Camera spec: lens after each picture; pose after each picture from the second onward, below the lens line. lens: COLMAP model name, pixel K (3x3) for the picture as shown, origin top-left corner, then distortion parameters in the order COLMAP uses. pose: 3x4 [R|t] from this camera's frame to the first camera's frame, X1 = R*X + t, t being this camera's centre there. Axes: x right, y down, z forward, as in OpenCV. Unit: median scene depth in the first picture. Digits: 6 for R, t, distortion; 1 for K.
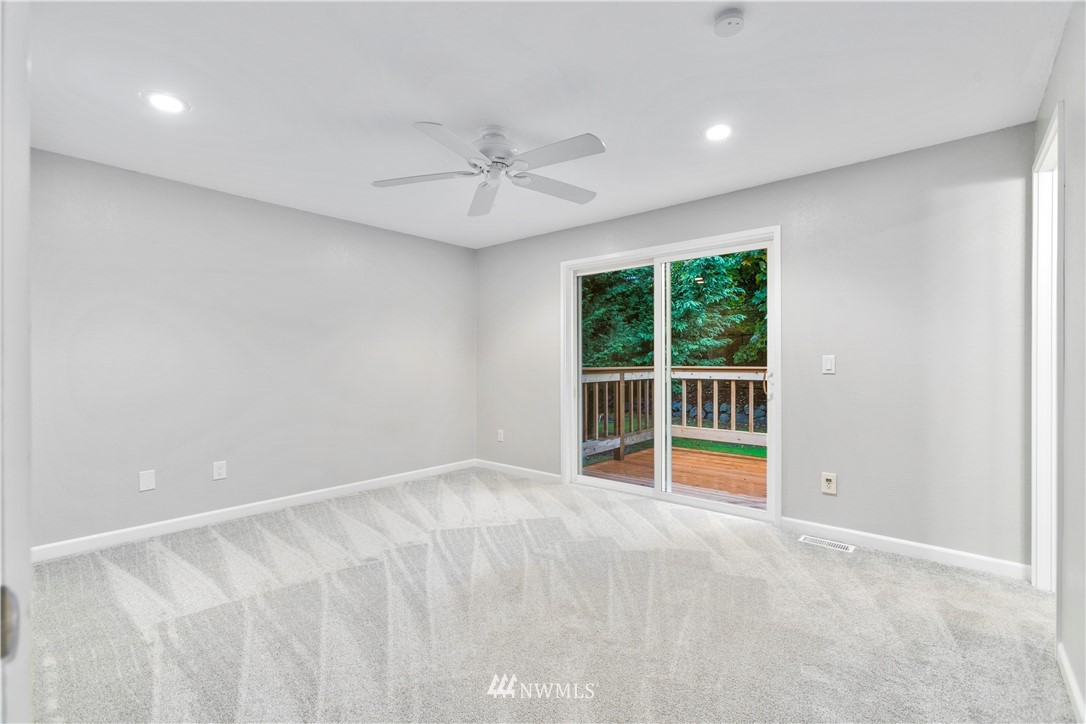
lens RADIAL K [[482.7, 0, 545.6], [0, 482.7, 356.7], [0, 0, 1]] dist [-0.009090, 0.001318]
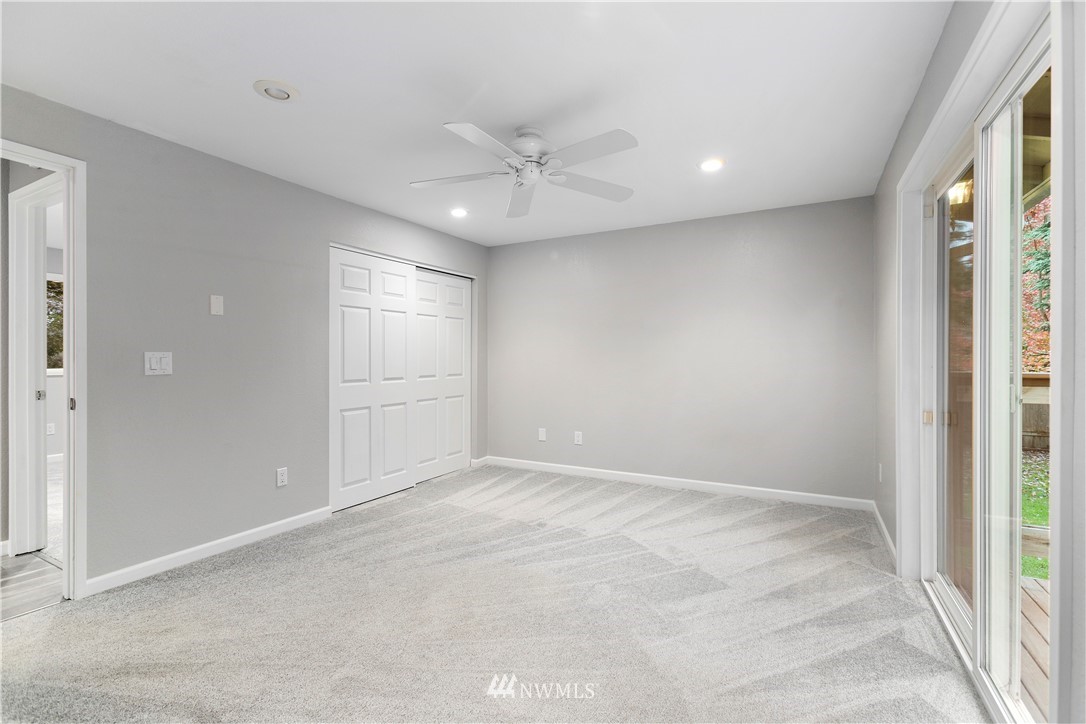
lens RADIAL K [[482.7, 0, 545.4], [0, 482.7, 365.9], [0, 0, 1]] dist [-0.009090, 0.001318]
pose [[0.202987, 0.010230, -0.979128, 0.676564], [0.007408, 0.999901, 0.011983, 0.012223], [0.979153, -0.009686, 0.202891, 0.652744]]
